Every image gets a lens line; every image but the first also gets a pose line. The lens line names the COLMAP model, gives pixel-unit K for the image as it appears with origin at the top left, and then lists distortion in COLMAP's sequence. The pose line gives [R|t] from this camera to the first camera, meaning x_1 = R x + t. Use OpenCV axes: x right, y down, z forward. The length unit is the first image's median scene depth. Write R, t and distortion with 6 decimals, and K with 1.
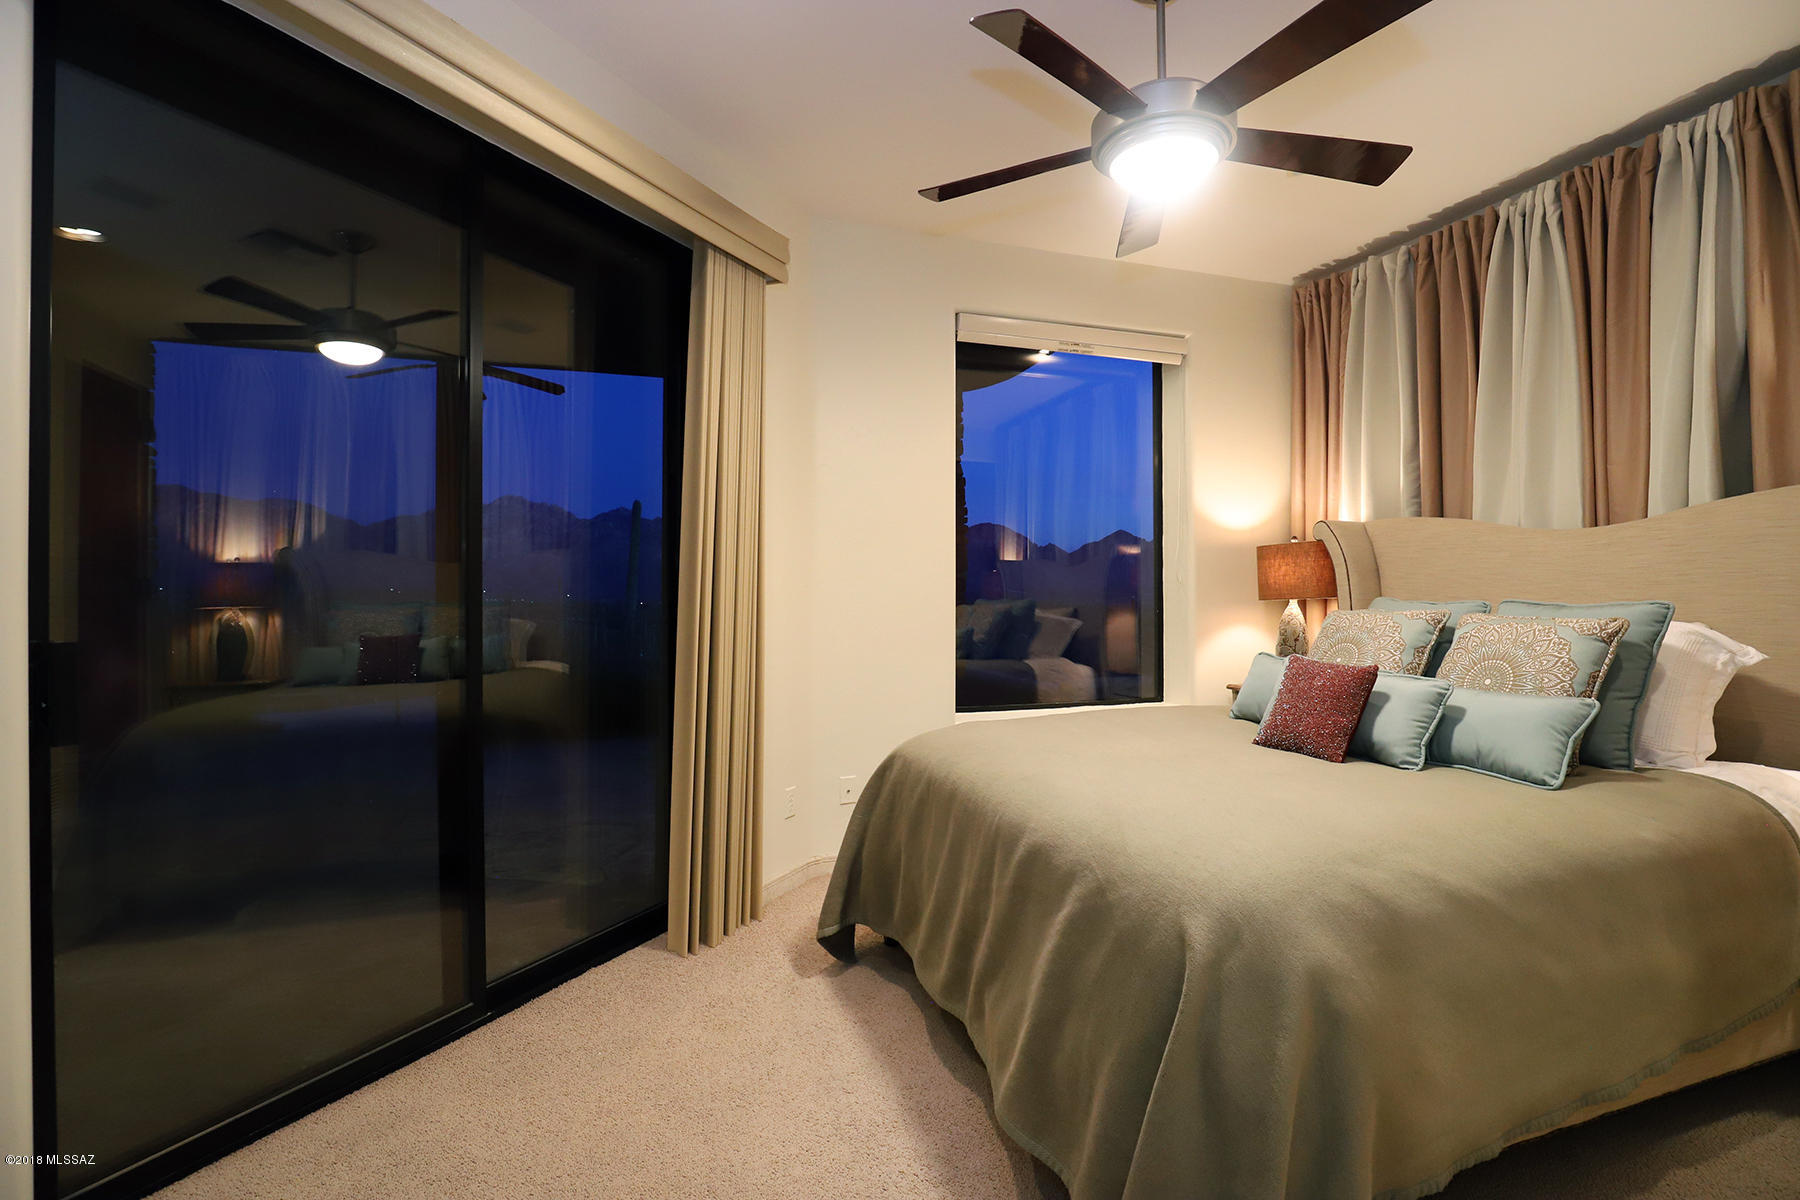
lens RADIAL K [[807.2, 0, 900.0], [0, 807.2, 600.0], [0, 0, 1]] dist [-0.012291, 0.000580]
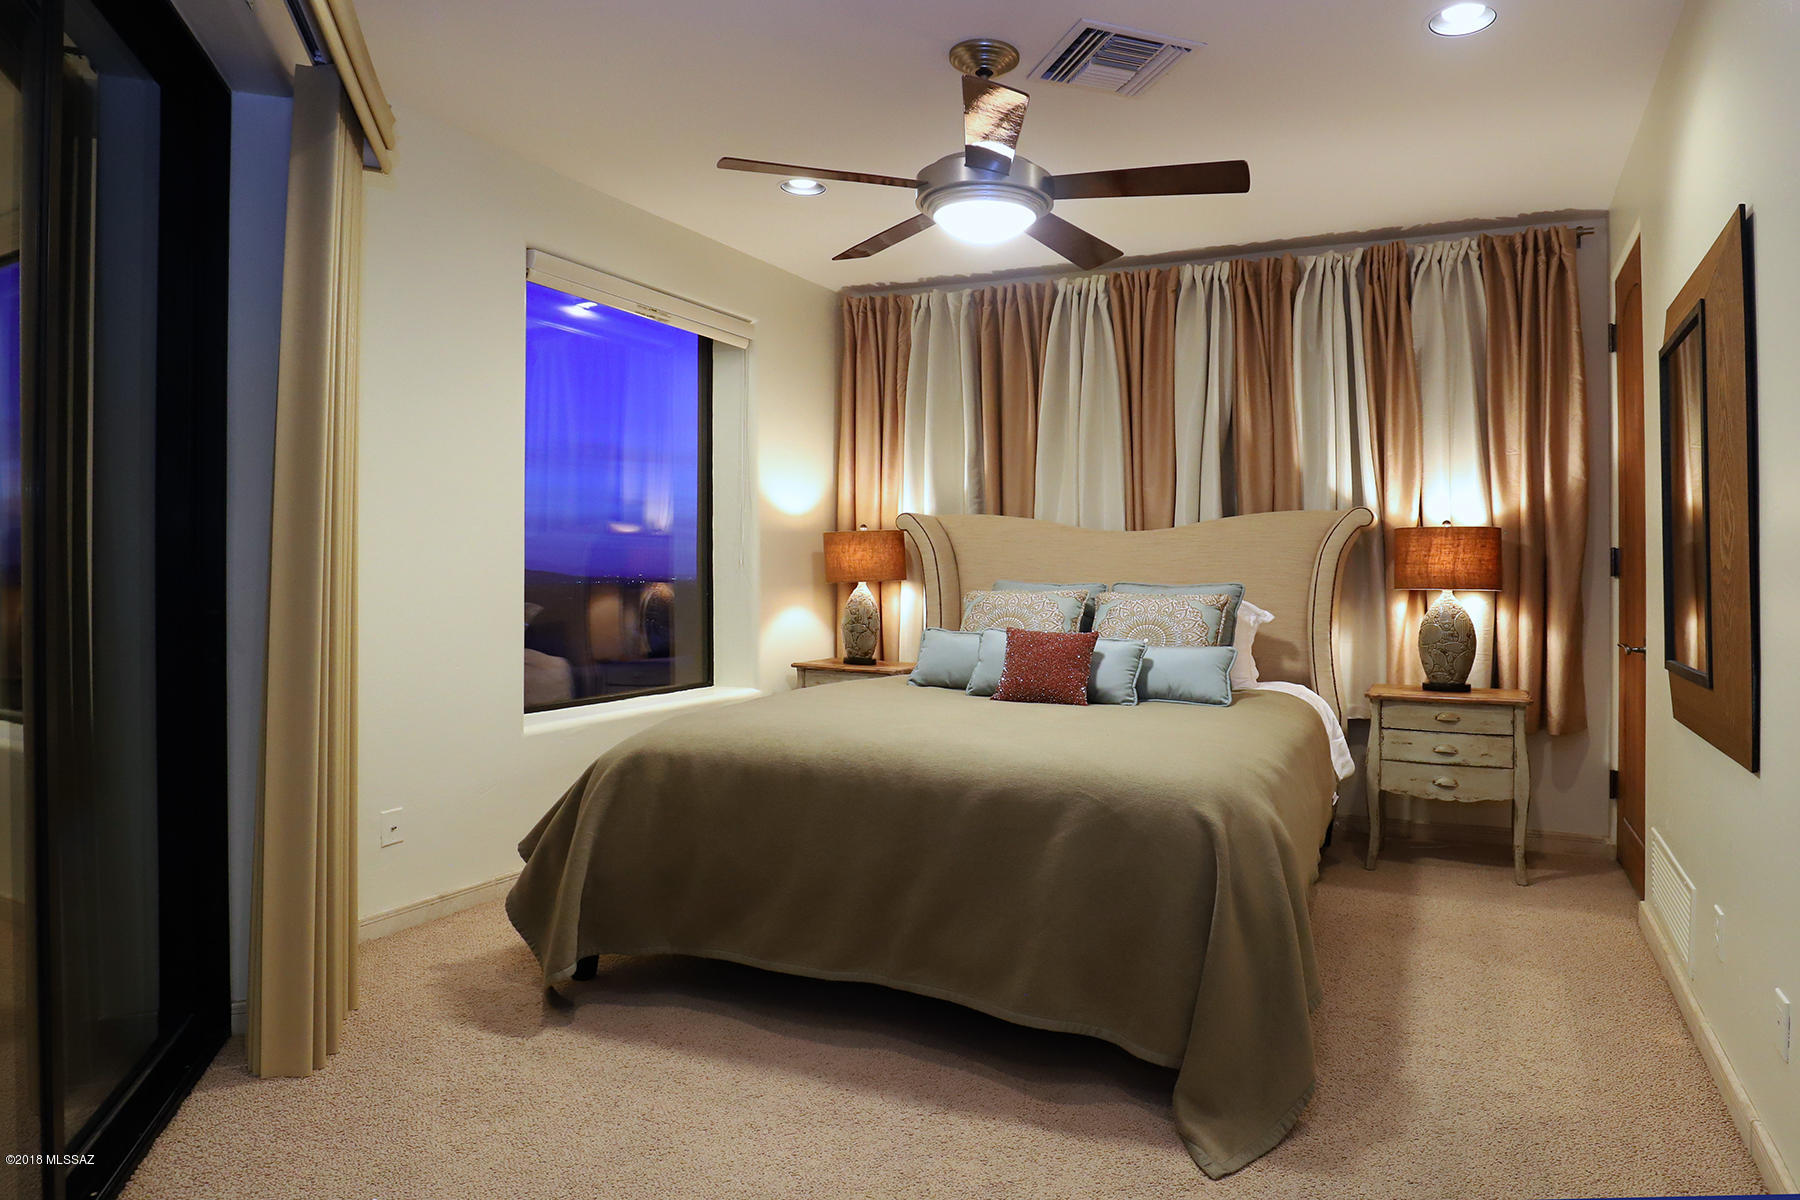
lens RADIAL K [[883.4, 0, 897.2], [0, 883.4, 581.0], [0, 0, 1]] dist [-0.002267, -0.000062]
pose [[0.775080, -0.000925, 0.631863, -0.402769], [0.001269, 0.999999, -0.000093, -0.002065], [-0.631862, 0.000875, 0.775080, 0.048349]]
